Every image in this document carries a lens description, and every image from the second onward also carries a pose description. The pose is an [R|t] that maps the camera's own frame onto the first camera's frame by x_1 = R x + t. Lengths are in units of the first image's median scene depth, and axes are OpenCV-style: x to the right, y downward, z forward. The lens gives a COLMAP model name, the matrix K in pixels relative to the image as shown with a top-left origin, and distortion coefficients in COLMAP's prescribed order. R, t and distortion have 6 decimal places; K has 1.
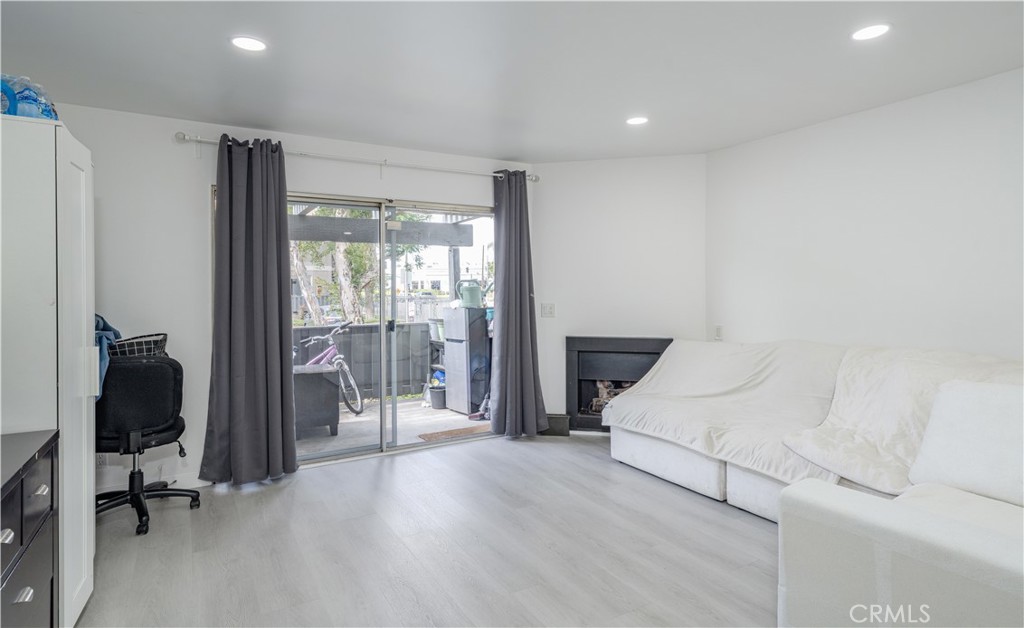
lens RADIAL K [[546.0, 0, 512.0], [0, 546.0, 284.4], [0, 0, 1]] dist [0.000847, 0.000058]
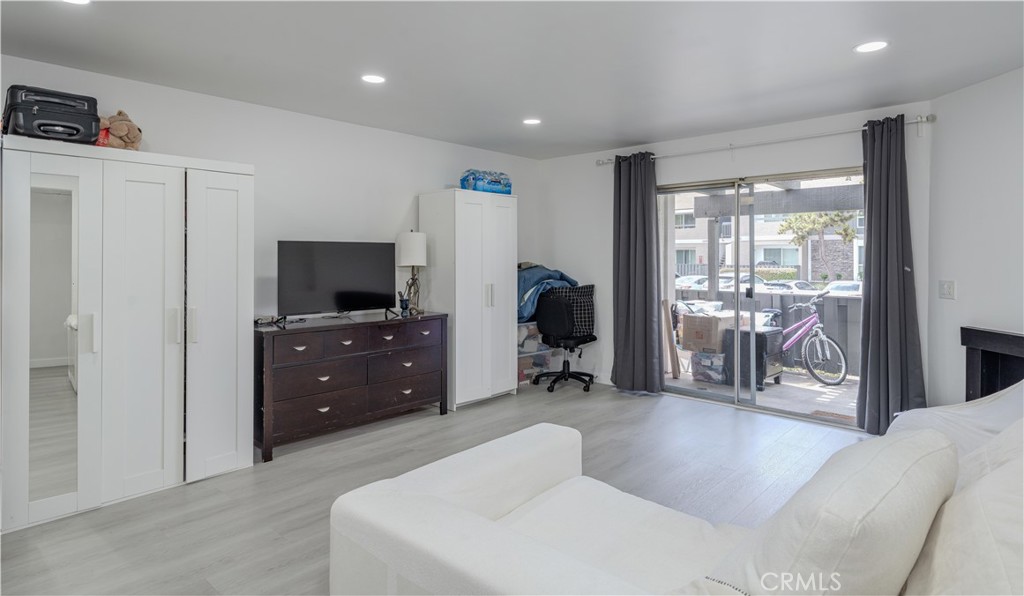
lens RADIAL K [[558.1, 0, 513.7], [0, 558.1, 255.6], [0, 0, 1]] dist [0.004579, 0.001550]
pose [[0.289627, 0.005766, -0.957122, 0.652773], [0.002288, 0.999975, 0.006717, -0.006468], [0.957137, -0.004135, 0.289606, 0.210845]]
